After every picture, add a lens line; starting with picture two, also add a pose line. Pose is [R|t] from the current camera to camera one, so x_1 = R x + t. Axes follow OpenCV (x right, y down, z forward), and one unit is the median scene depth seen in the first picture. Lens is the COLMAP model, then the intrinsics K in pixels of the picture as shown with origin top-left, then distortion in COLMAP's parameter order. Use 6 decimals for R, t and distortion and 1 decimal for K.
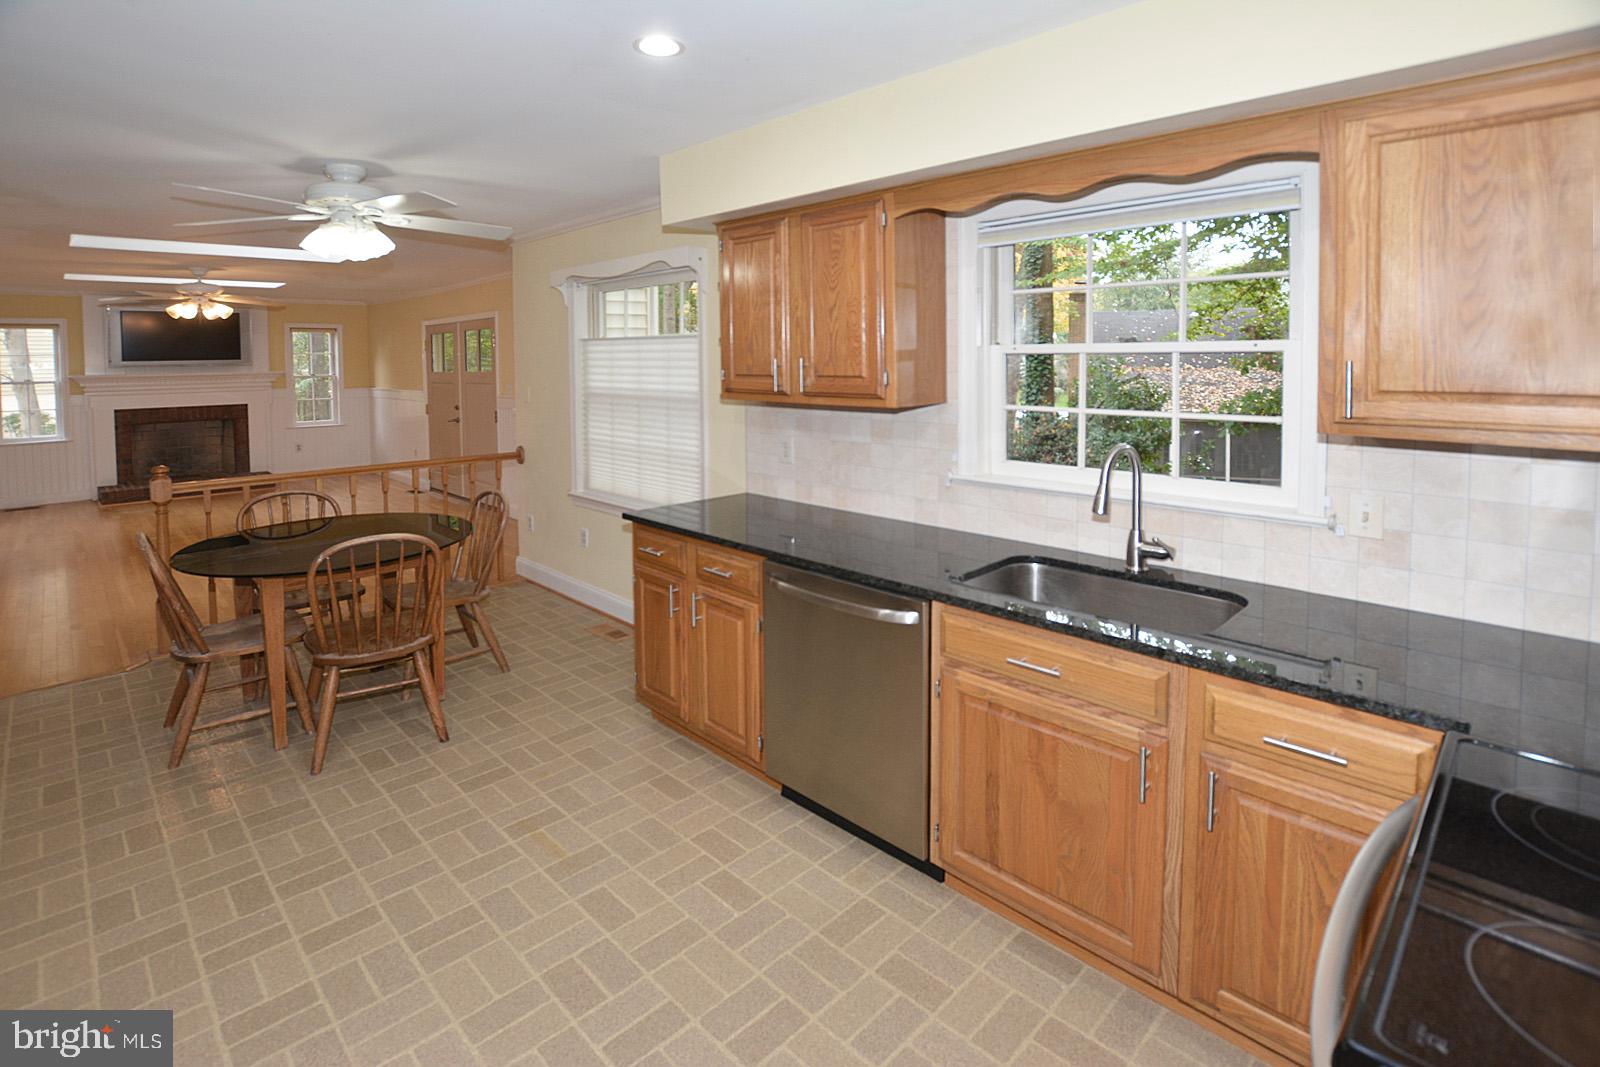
lens RADIAL K [[777.0, 0, 745.4], [0, 777.0, 407.9], [0, 0, 1]] dist [-0.025853, 0.001697]
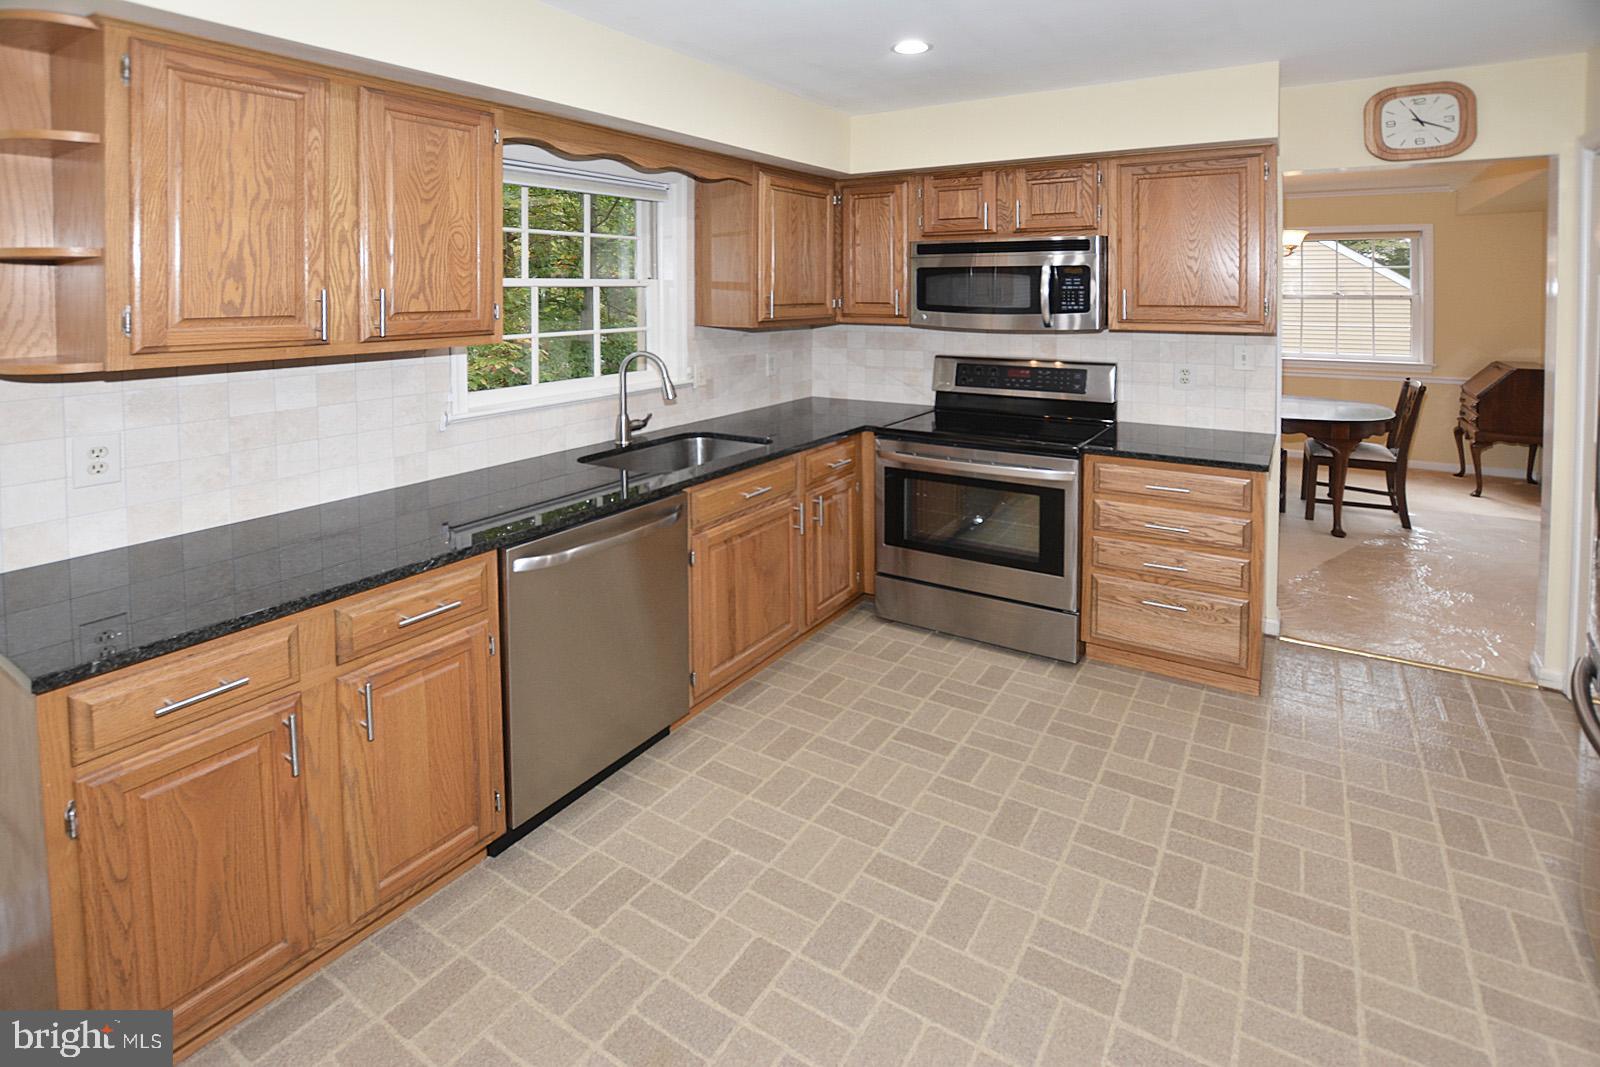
lens RADIAL K [[825.2, 0, 689.6], [0, 825.2, 317.8], [0, 0, 1]] dist [-0.024621, -0.000387]
pose [[-0.194573, -0.026472, 0.980531, -0.269087], [0.064660, 0.997115, 0.039751, -0.018392], [-0.978755, 0.071135, -0.192300, 0.323659]]
